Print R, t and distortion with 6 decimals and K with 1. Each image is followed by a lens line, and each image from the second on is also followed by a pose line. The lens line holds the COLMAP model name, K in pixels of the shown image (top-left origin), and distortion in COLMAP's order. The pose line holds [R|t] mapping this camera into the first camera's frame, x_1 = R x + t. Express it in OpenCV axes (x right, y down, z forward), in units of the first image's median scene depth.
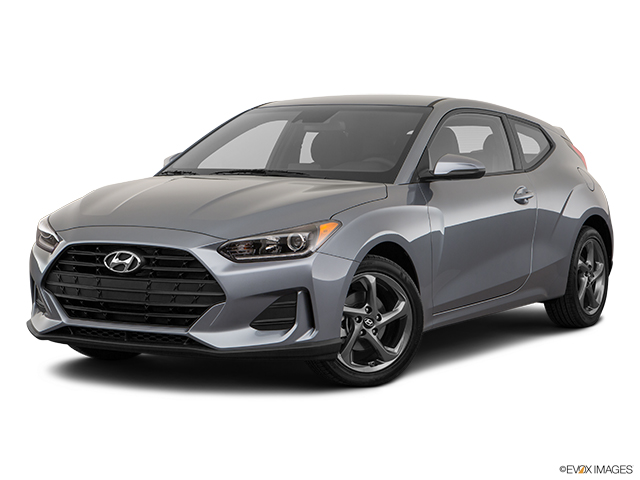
lens RADIAL K [[1540.2, 0, 320.0], [0, 1540.2, 240.0], [0, 0, 1]] dist [0.080424, 0.187291]
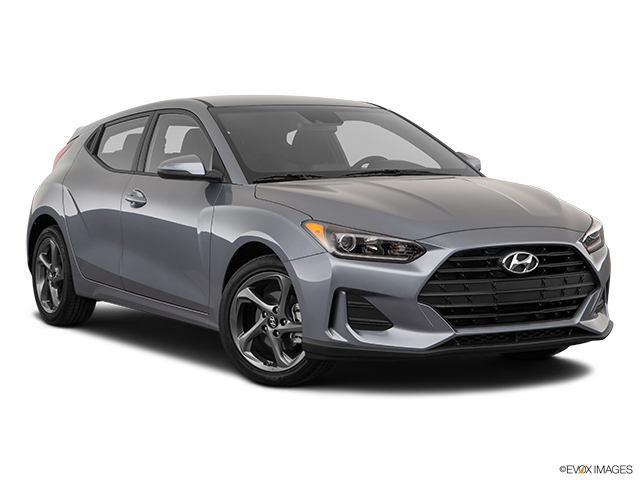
lens RADIAL K [[1523.7, 0, 320.0], [0, 1523.7, 240.0], [0, 0, 1]] dist [0.057740, 0.163253]
pose [[0.458579, -0.065172, 0.886261, -1.048043], [0.063273, 0.997171, 0.040588, -0.048129], [-0.886398, 0.037464, 0.461405, 0.646845]]
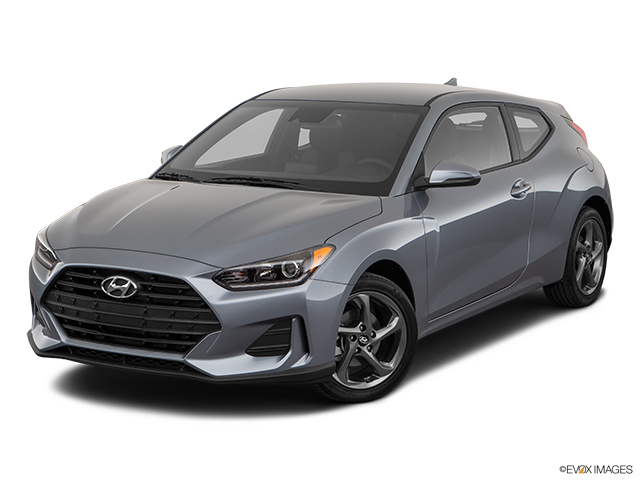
lens RADIAL K [[1540.2, 0, 320.0], [0, 1540.2, 240.0], [0, 0, 1]] dist [0.080424, 0.187291]
pose [[0.999929, -0.005746, -0.010401, 0.014130], [0.006635, 0.996143, 0.087497, -0.102725], [0.009858, -0.087560, 0.996110, -0.004271]]
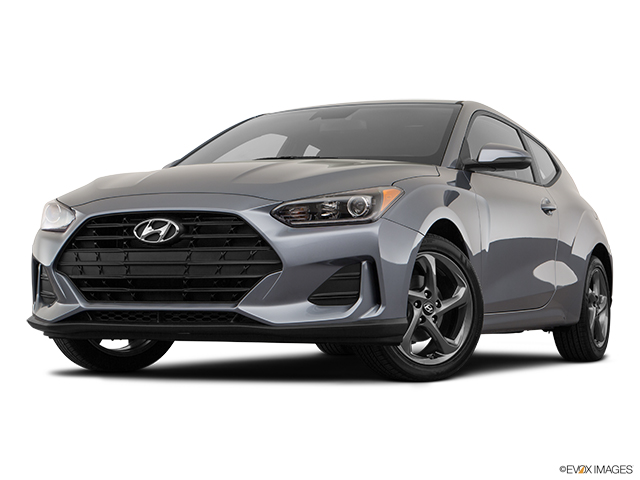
lens RADIAL K [[1387.6, 0, 320.0], [0, 1387.6, 240.0], [0, 0, 1]] dist [0.031411, -0.001901]
pose [[0.994655, 0.008313, 0.102919, -0.114945], [0.003480, 0.993488, -0.113884, 0.106942], [-0.103196, 0.113633, 0.988149, 0.215359]]
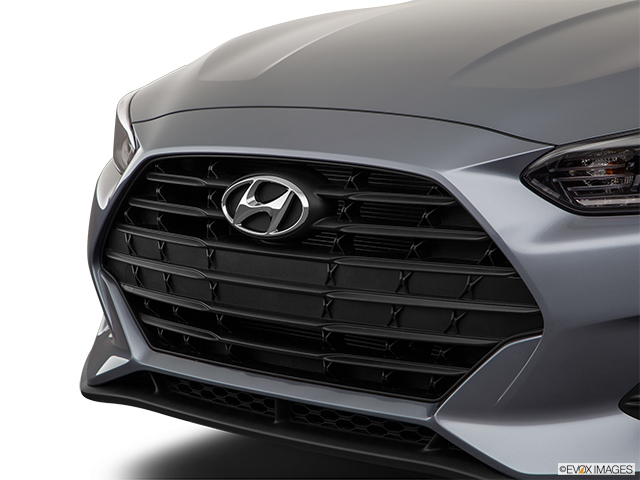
lens RADIAL K [[1885.7, 0, 320.0], [0, 1885.7, 240.0], [0, 0, 1]] dist [0.413884, 0.514724]
pose [[0.966530, 0.019918, -0.255780, -0.003619], [-0.008518, 0.998923, 0.045601, 0.001859], [0.256413, -0.041896, 0.965659, 0.570368]]
